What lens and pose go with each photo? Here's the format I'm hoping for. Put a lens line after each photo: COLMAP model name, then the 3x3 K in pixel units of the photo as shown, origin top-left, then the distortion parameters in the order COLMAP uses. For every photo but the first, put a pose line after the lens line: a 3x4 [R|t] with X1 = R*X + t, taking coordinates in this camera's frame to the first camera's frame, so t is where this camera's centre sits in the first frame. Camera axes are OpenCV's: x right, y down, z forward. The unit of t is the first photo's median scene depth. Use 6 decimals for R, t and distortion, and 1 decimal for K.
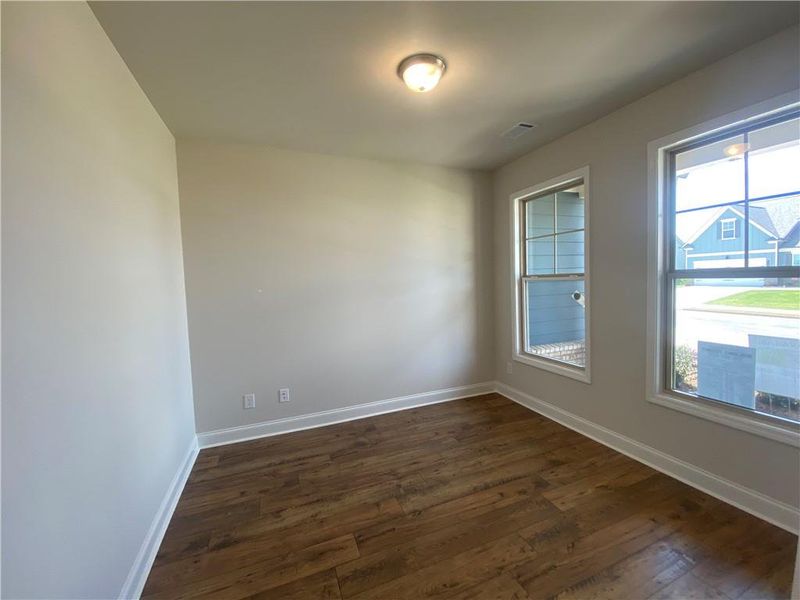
lens RADIAL K [[324.1, 0, 404.5], [0, 324.1, 299.9], [0, 0, 1]] dist [0.006603, -0.013311]
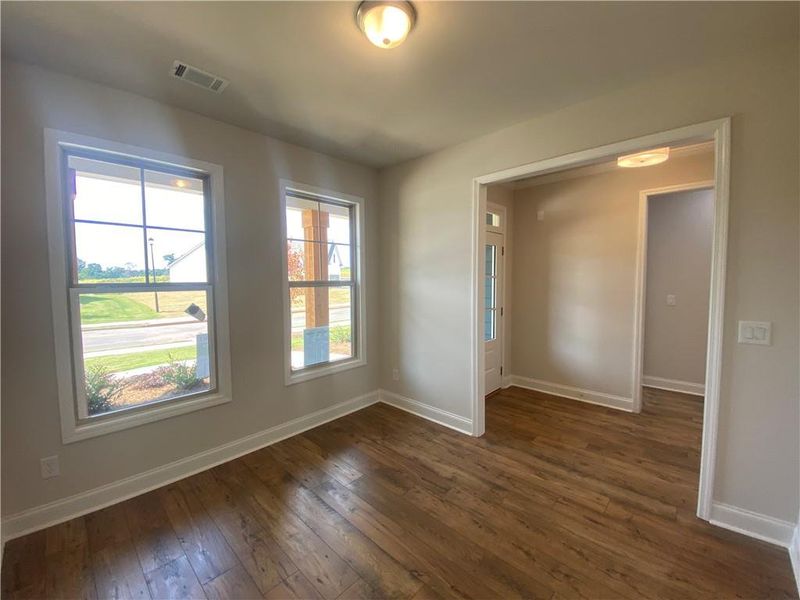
lens RADIAL K [[324.1, 0, 396.4], [0, 324.1, 298.7], [0, 0, 1]] dist [0.006603, -0.013311]
pose [[-0.405716, -0.012603, 0.913912, -0.458261], [0.087768, 0.994747, 0.052681, -0.038553], [-0.909776, 0.101585, -0.402478, 0.904250]]
